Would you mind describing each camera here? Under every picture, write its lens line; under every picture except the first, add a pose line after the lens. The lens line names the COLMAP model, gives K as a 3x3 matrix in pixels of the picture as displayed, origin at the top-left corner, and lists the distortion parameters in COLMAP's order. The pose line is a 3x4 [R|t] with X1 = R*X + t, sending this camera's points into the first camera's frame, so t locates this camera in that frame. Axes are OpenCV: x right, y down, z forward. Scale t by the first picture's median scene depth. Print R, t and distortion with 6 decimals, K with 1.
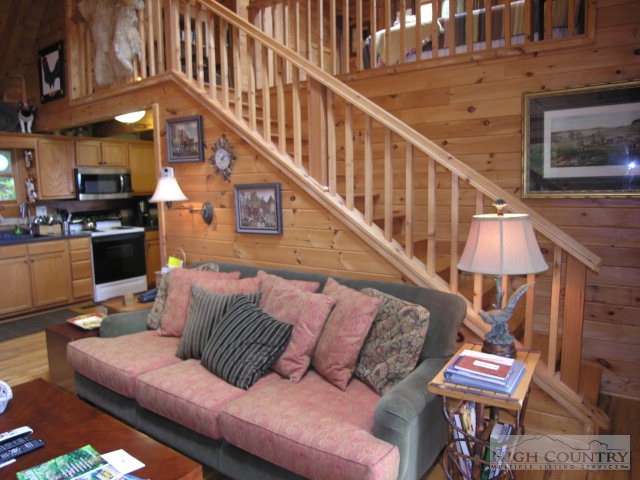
lens RADIAL K [[455.1, 0, 319.3], [0, 455.1, 239.2], [0, 0, 1]] dist [-0.063218, 0.008809]
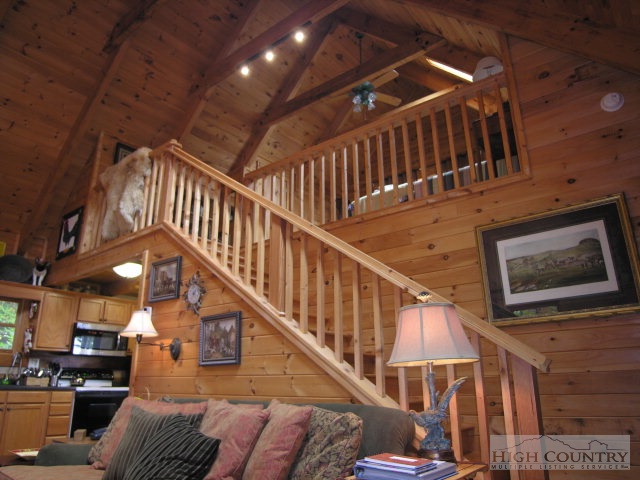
lens RADIAL K [[455.1, 0, 319.7], [0, 455.1, 239.3], [0, 0, 1]] dist [-0.063218, 0.008809]
pose [[0.998032, -0.006690, -0.062346, 0.144953], [-0.019708, 0.910434, -0.413184, 0.137510], [0.059526, 0.413599, 0.908511, 0.017710]]
